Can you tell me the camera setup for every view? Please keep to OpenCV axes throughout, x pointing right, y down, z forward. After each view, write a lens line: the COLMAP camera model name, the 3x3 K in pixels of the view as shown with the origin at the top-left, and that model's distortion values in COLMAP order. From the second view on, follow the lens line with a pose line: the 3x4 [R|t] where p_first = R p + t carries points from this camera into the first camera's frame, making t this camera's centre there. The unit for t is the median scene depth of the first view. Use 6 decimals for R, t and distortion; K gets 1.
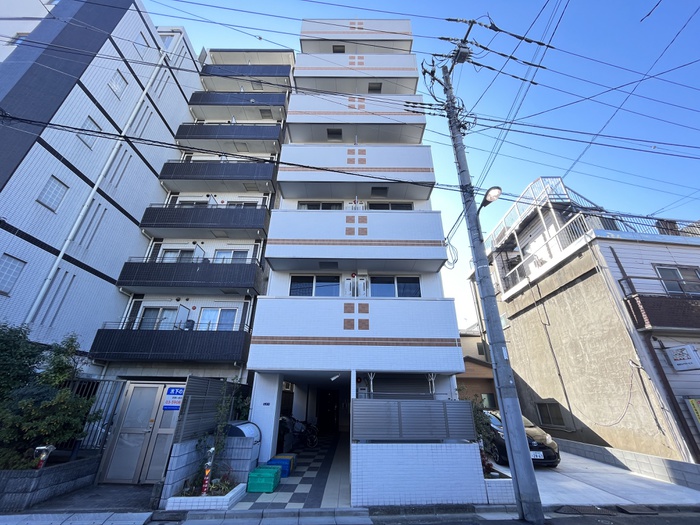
lens RADIAL K [[283.1, 0, 347.5], [0, 283.1, 261.6], [0, 0, 1]] dist [-0.001259, 0.000062]
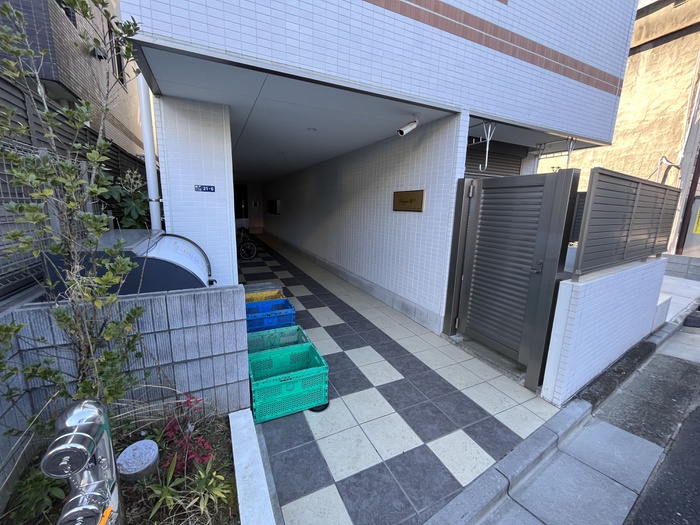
lens RADIAL K [[283.1, 0, 347.5], [0, 283.1, 261.6], [0, 0, 1]] dist [-0.001259, 0.000062]
pose [[0.899255, -0.074545, 0.431026, -0.267417], [-0.203829, 0.800444, 0.563687, 0.315572], [-0.387032, -0.594754, 0.704609, 0.579457]]
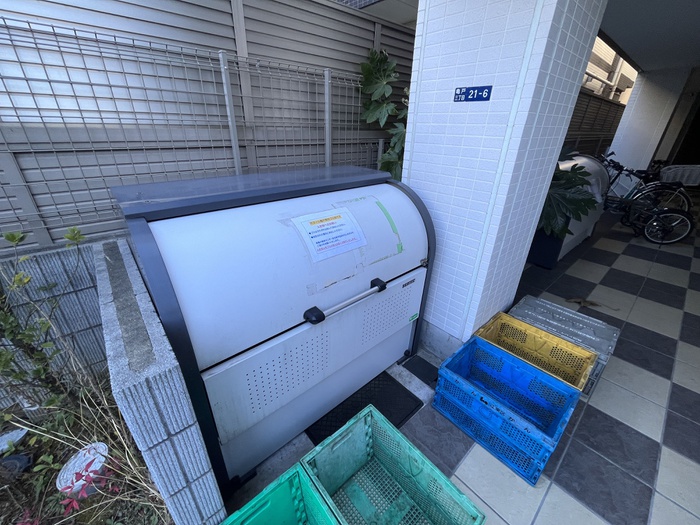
lens RADIAL K [[283.1, 0, 347.5], [0, 283.1, 261.6], [0, 0, 1]] dist [-0.001259, 0.000062]
pose [[0.659870, 0.325224, -0.677348, -0.176647], [0.320586, 0.693440, 0.645264, 0.412023], [0.679556, -0.642939, 0.353318, 0.773035]]
